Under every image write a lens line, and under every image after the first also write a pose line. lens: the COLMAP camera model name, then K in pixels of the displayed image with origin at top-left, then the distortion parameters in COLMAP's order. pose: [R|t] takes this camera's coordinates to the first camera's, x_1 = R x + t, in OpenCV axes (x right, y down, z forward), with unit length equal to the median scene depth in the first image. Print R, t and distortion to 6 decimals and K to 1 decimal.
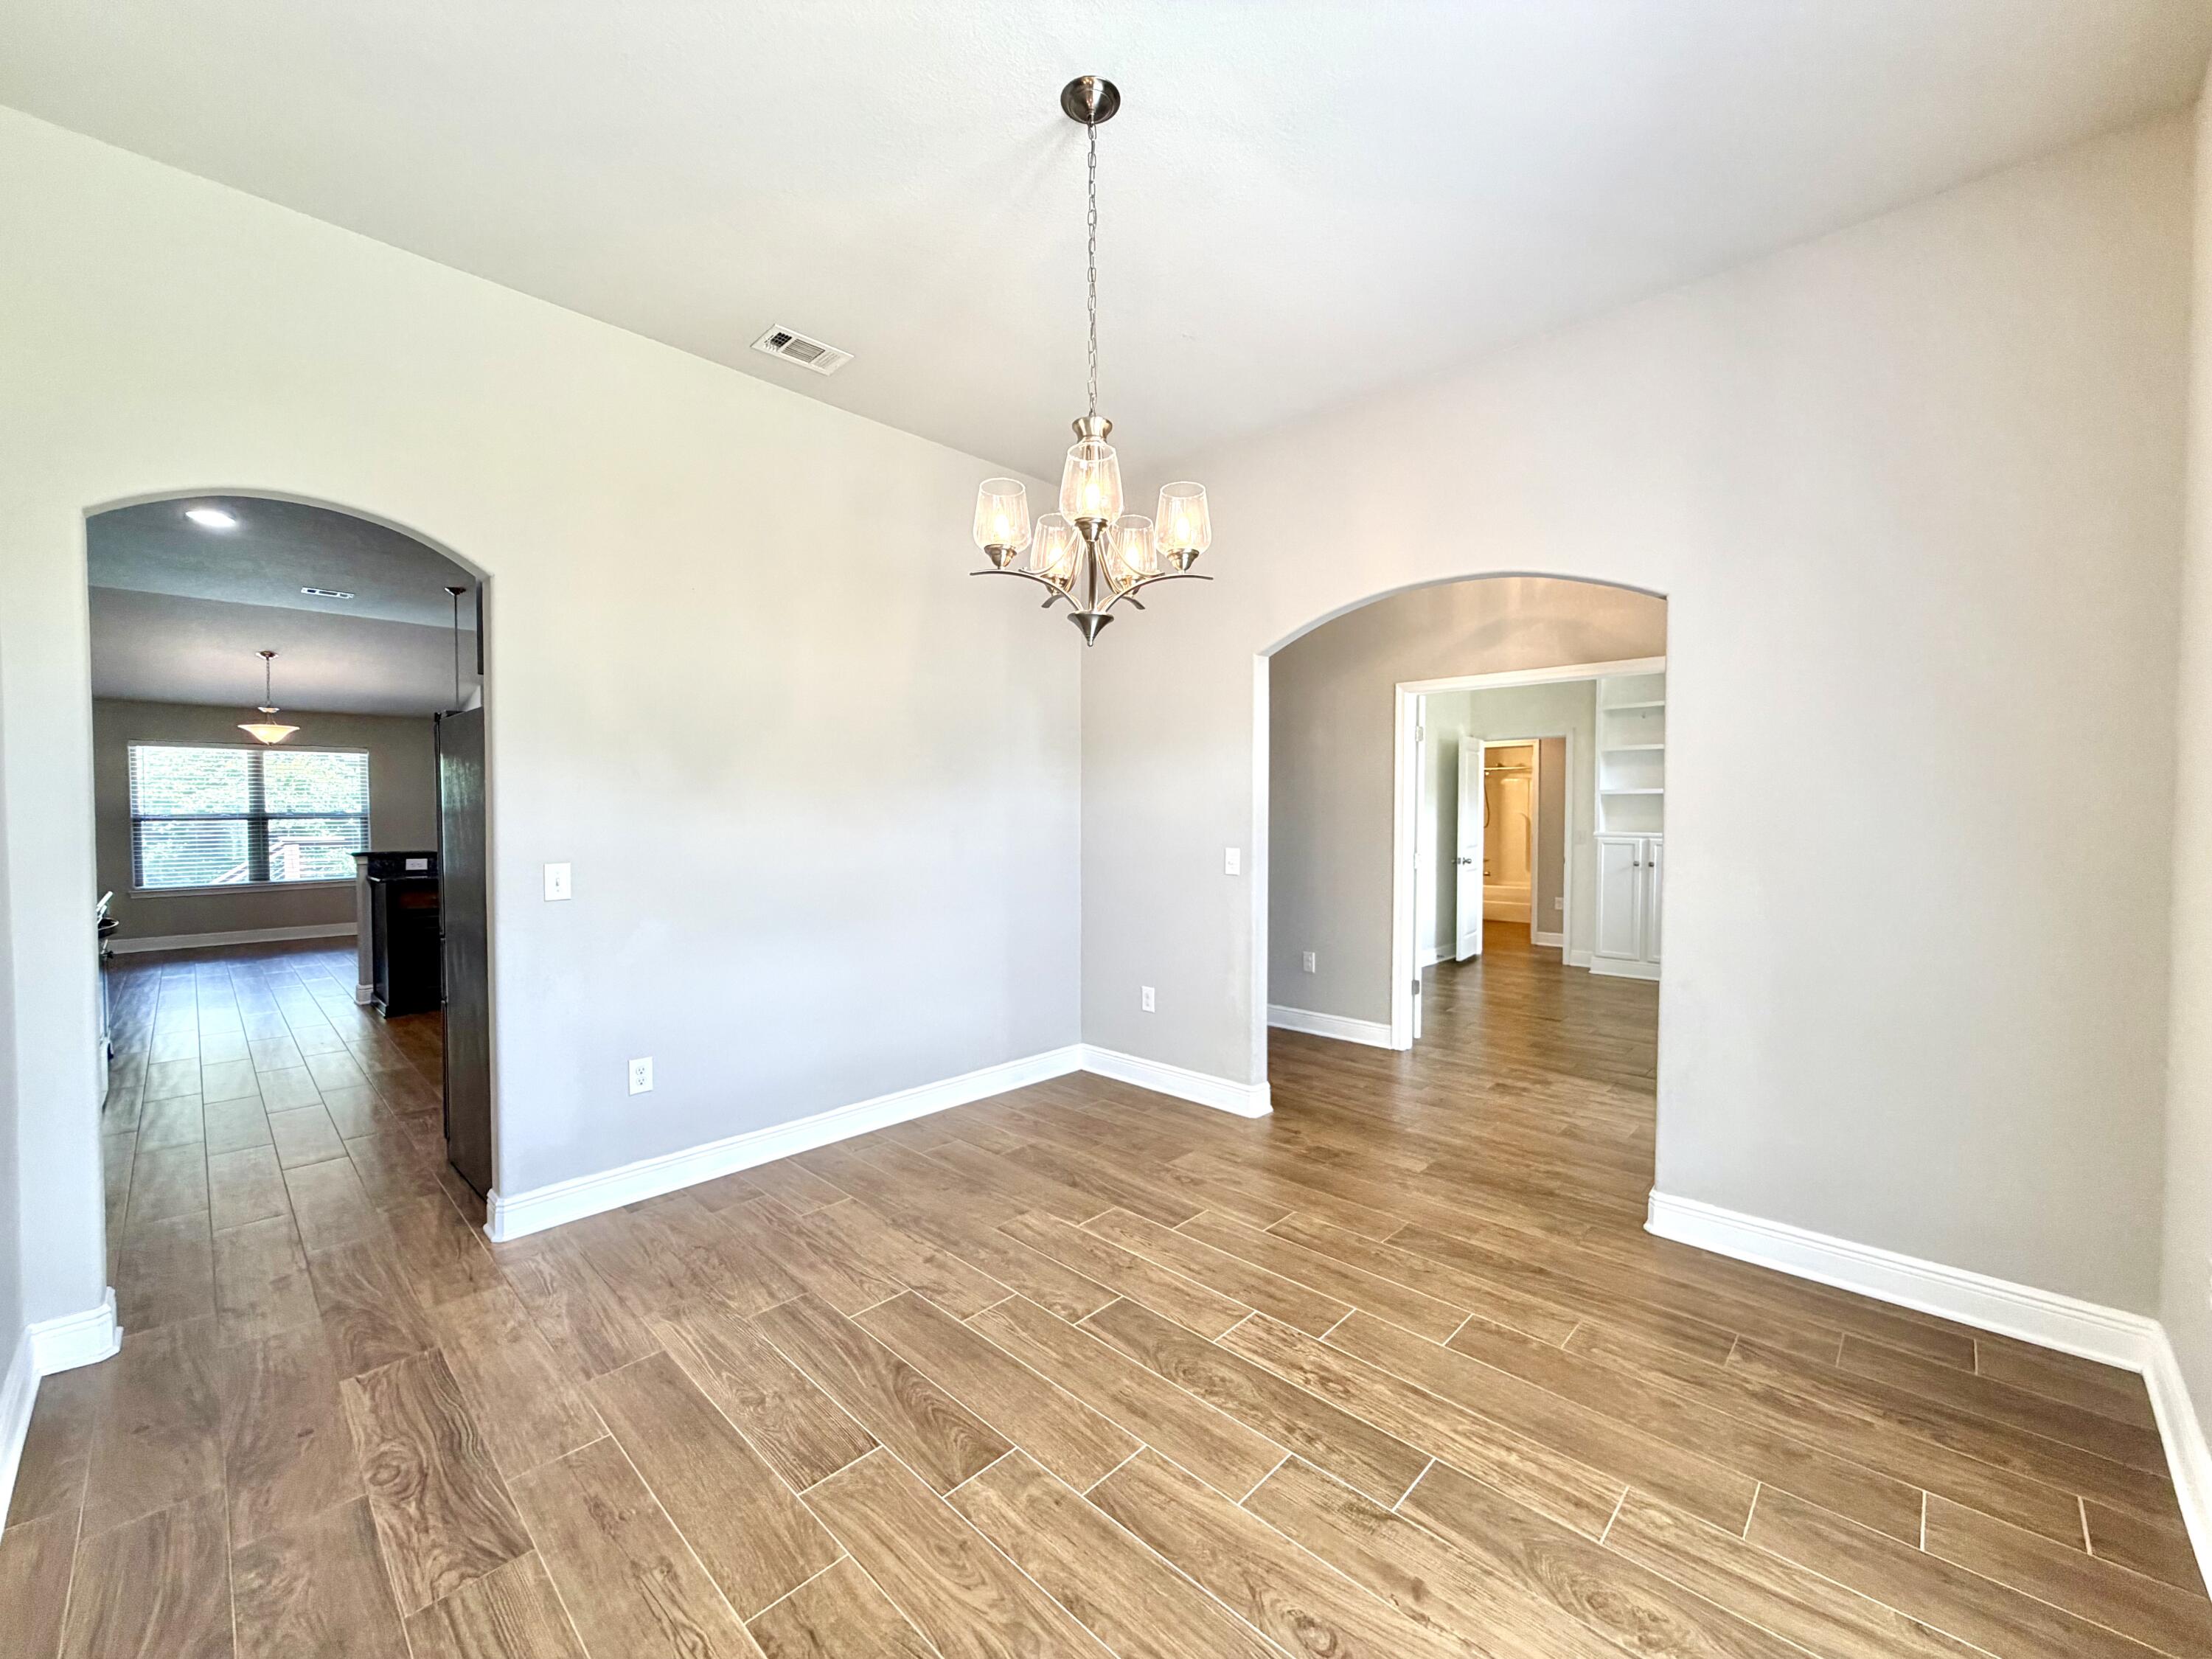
lens RADIAL K [[883.7, 0, 1098.3], [0, 883.7, 834.1], [0, 0, 1]] dist [0.000517, 0.000493]
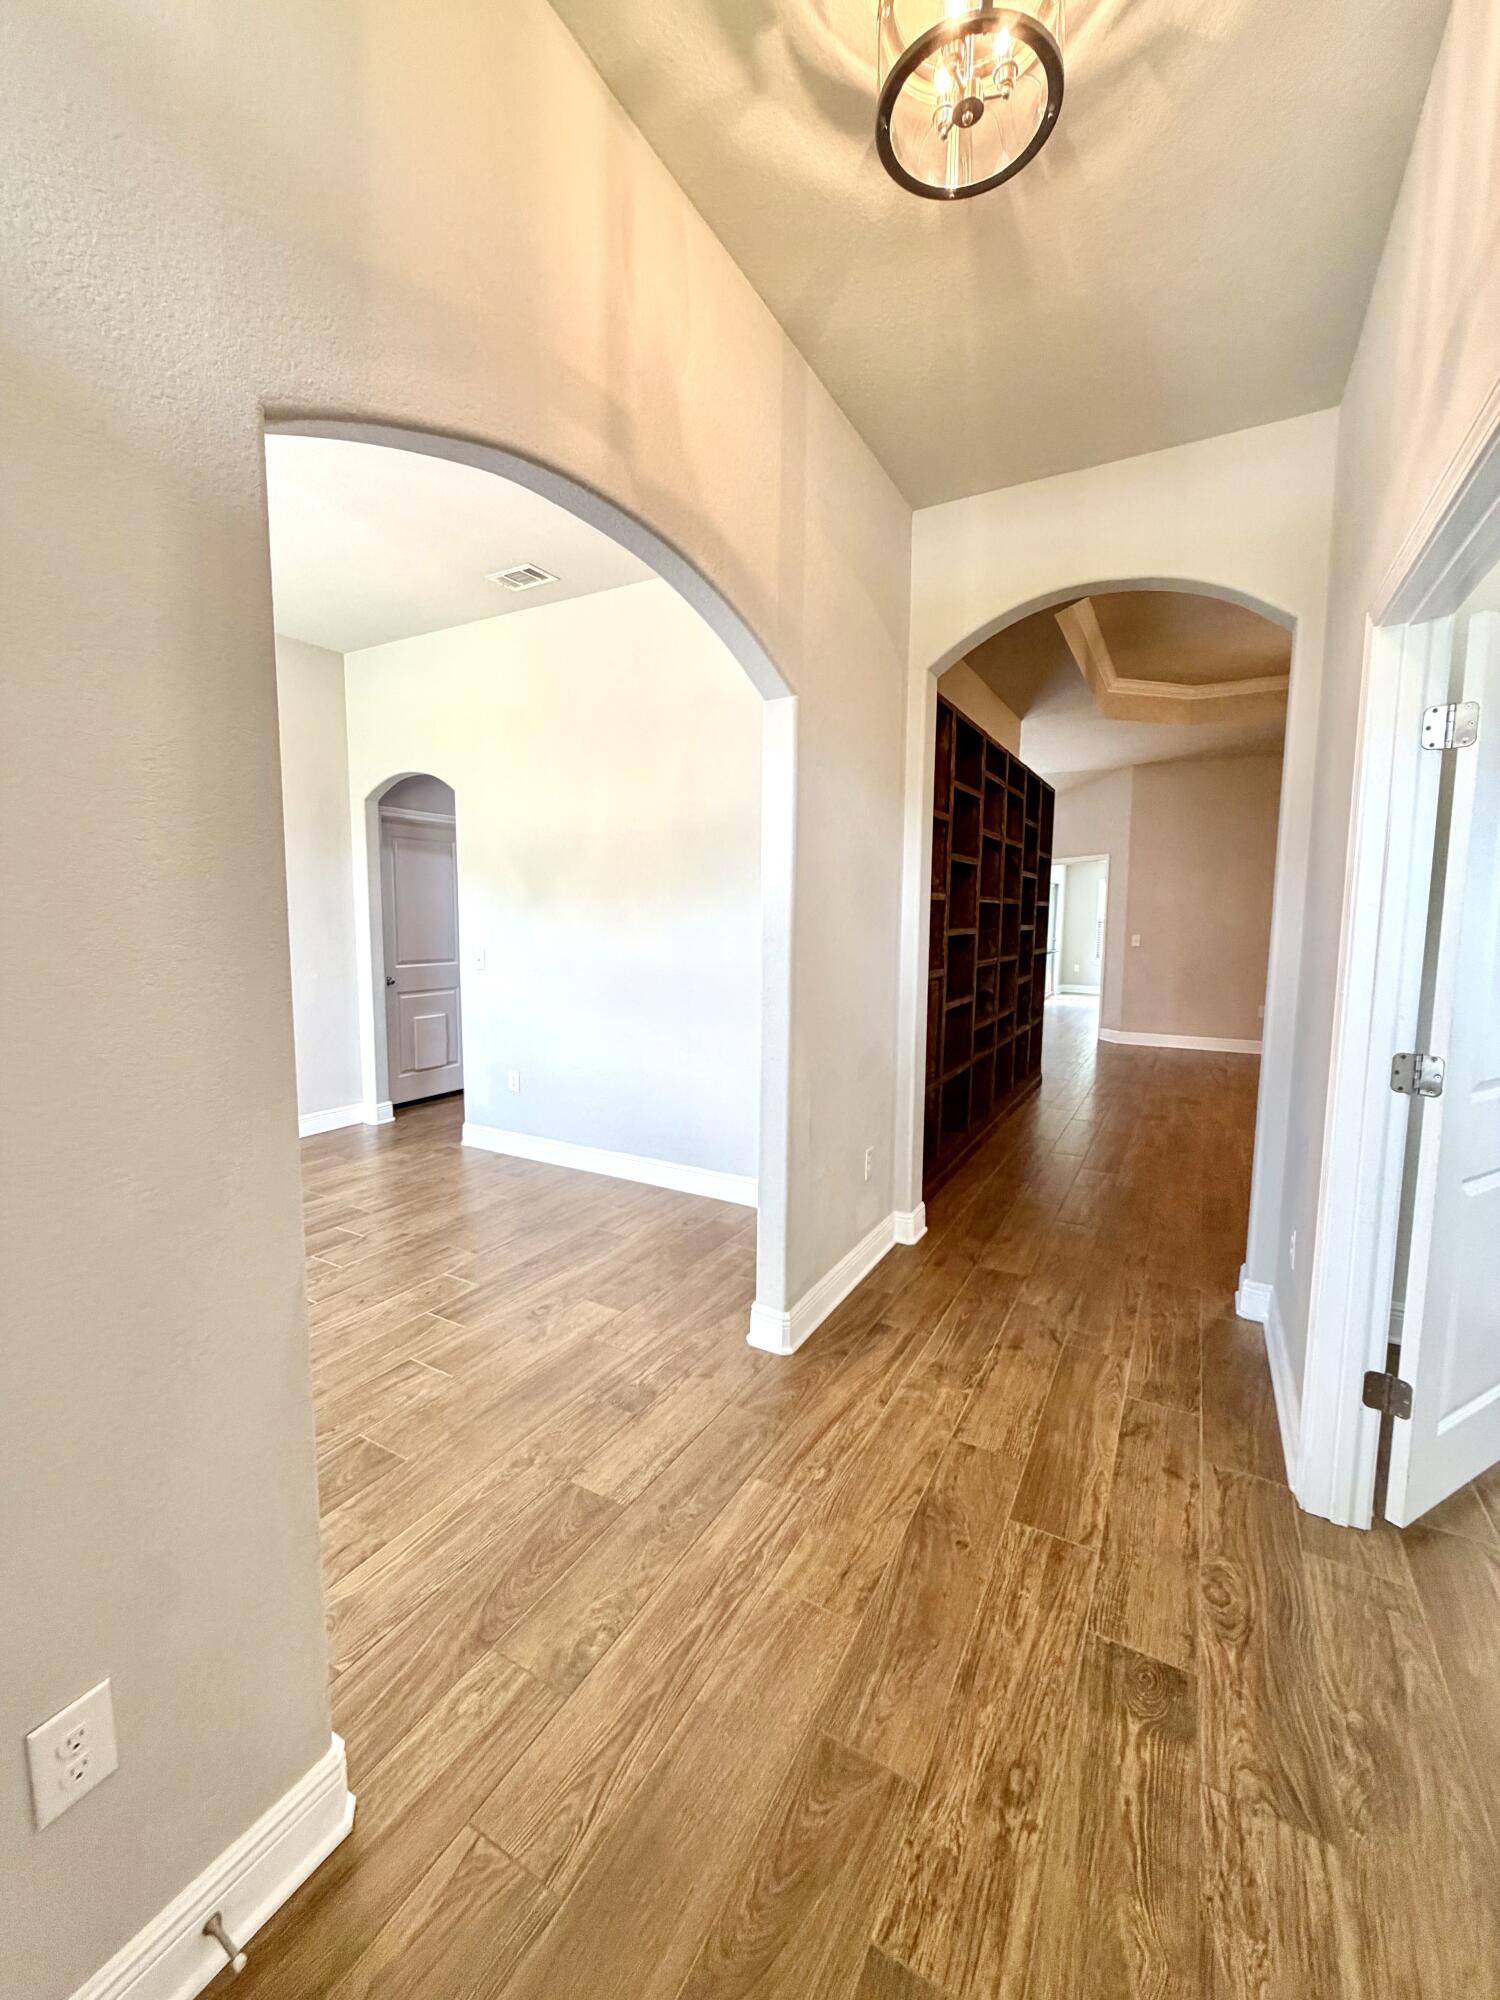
lens RADIAL K [[799.0, 0, 746.4], [0, 799.0, 993.6], [0, 0, 1]] dist [0.000517, 0.000493]
pose [[0.248245, 0.100372, -0.963483, 0.932158], [-0.032781, 0.994918, 0.095201, -0.040523], [0.968142, 0.007950, 0.250274, 0.972893]]
